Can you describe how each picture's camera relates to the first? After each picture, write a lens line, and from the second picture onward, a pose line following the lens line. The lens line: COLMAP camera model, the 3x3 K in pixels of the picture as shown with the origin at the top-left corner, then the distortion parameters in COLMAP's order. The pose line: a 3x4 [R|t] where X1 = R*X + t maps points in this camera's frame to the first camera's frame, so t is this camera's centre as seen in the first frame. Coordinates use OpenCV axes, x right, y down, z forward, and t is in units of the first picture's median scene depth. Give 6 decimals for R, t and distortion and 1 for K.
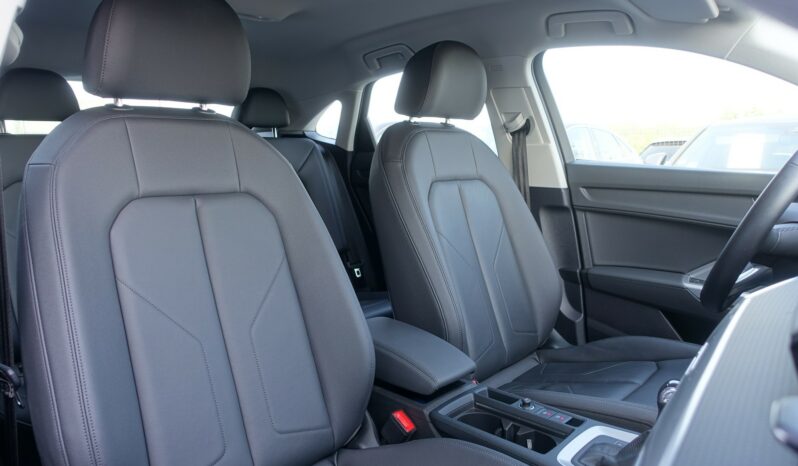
lens RADIAL K [[545.0, 0, 399.0], [0, 545.0, 233.0], [0, 0, 1]] dist [-0.005981, 0.001455]
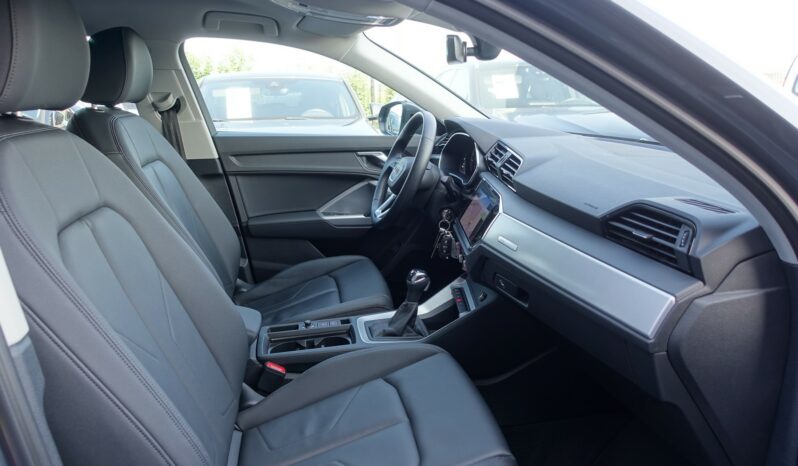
lens RADIAL K [[545.0, 0, 399.0], [0, 545.0, 233.0], [0, 0, 1]] dist [-0.005981, 0.001455]
pose [[0.587311, -0.219647, 0.778987, -0.410371], [0.137230, 0.975560, 0.171610, -0.072765], [-0.797642, 0.006112, 0.603100, -0.007928]]
